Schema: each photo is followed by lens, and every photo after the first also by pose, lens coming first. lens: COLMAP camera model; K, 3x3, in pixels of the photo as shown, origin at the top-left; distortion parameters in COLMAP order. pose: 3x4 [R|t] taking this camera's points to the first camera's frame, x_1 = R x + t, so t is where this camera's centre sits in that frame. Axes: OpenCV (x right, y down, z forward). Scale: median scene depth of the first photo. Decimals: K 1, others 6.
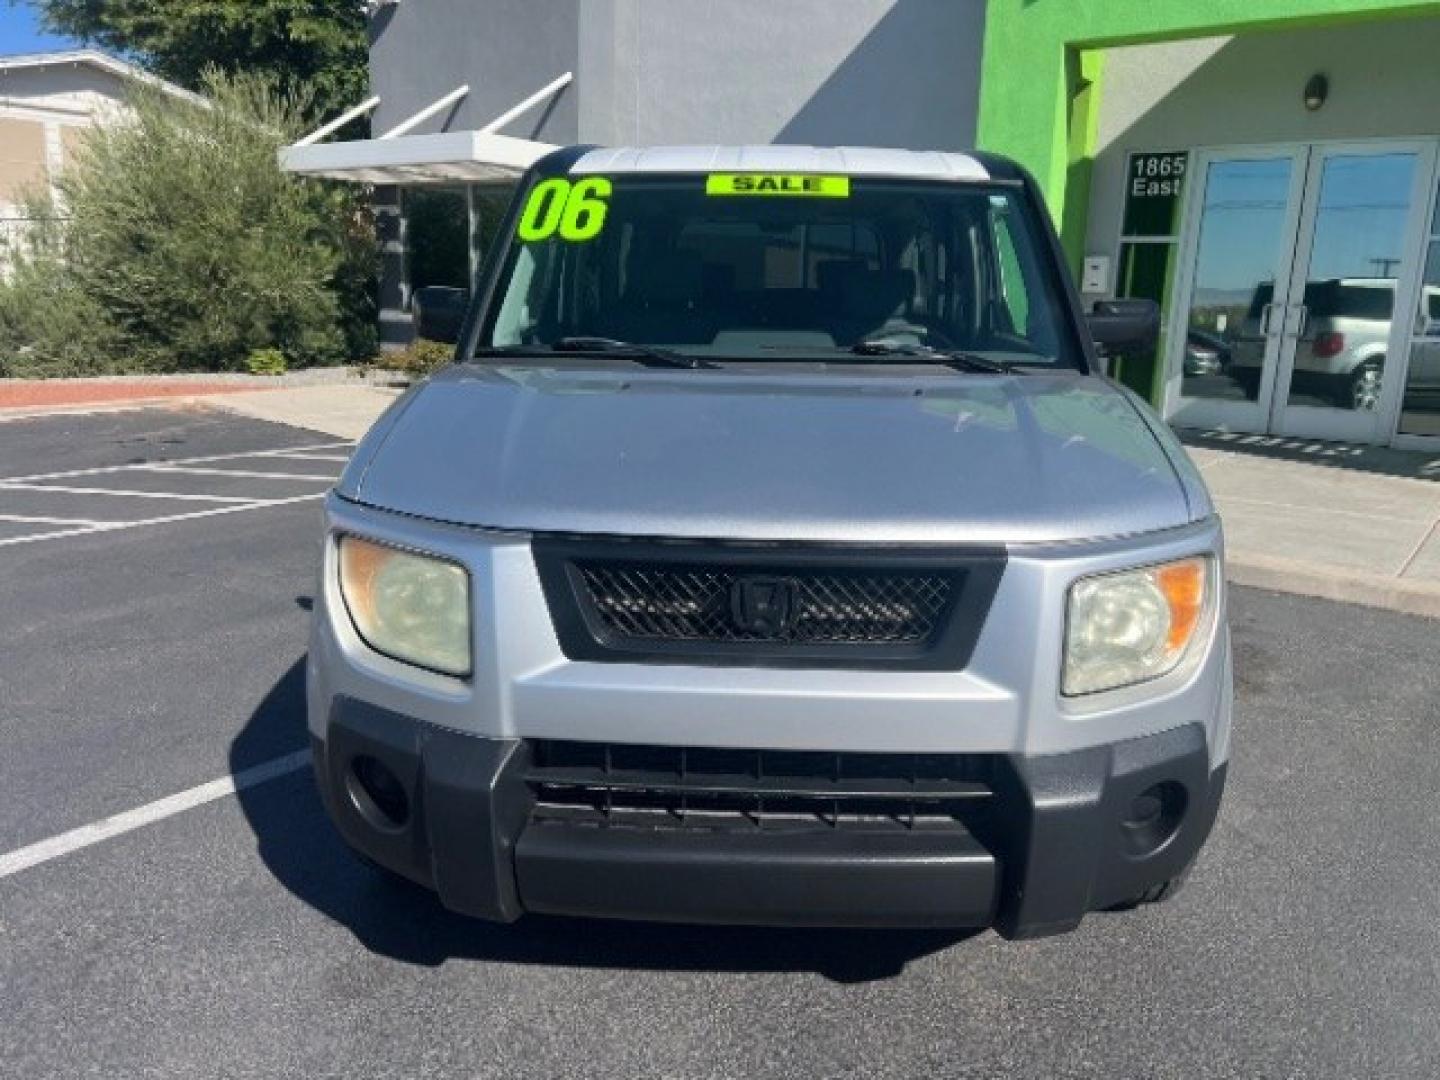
lens RADIAL K [[1113.3, 0, 719.9], [0, 1113.3, 544.8], [0, 0, 1]] dist [0.059280, -0.063239]
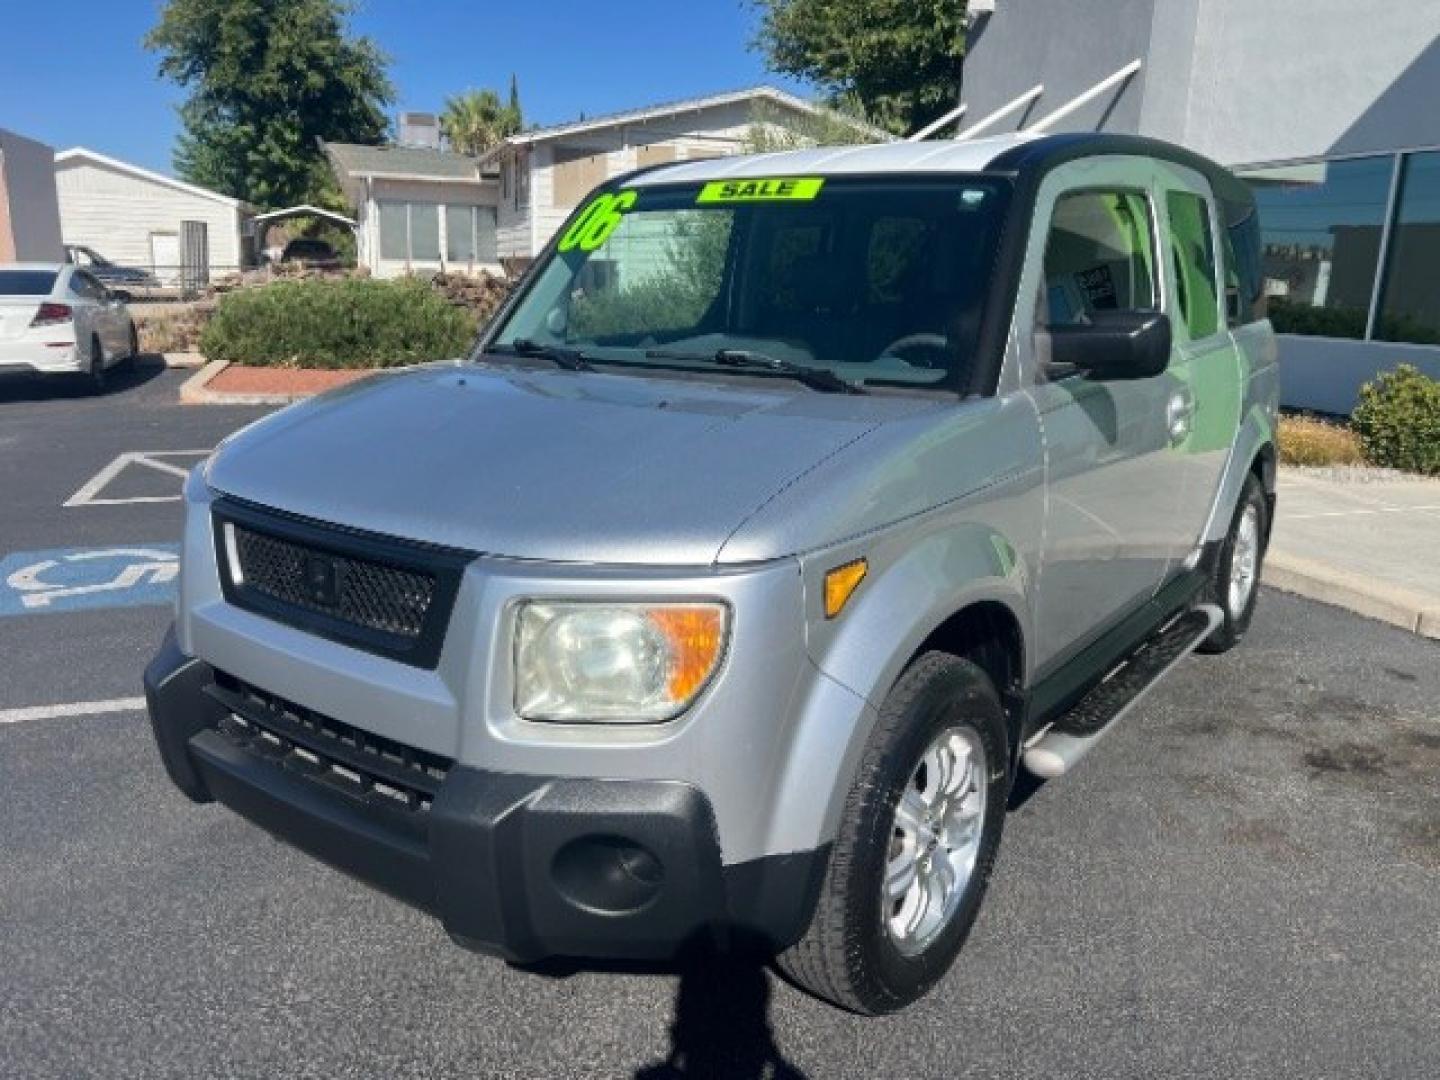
lens RADIAL K [[1091.5, 0, 723.3], [0, 1091.5, 536.7], [0, 0, 1]] dist [0.010886, 0.000440]
pose [[0.843446, 0.115468, -0.524657, 0.106789], [-0.114290, 0.992839, 0.034773, -0.008619], [0.524915, 0.030634, 0.850603, 0.031284]]
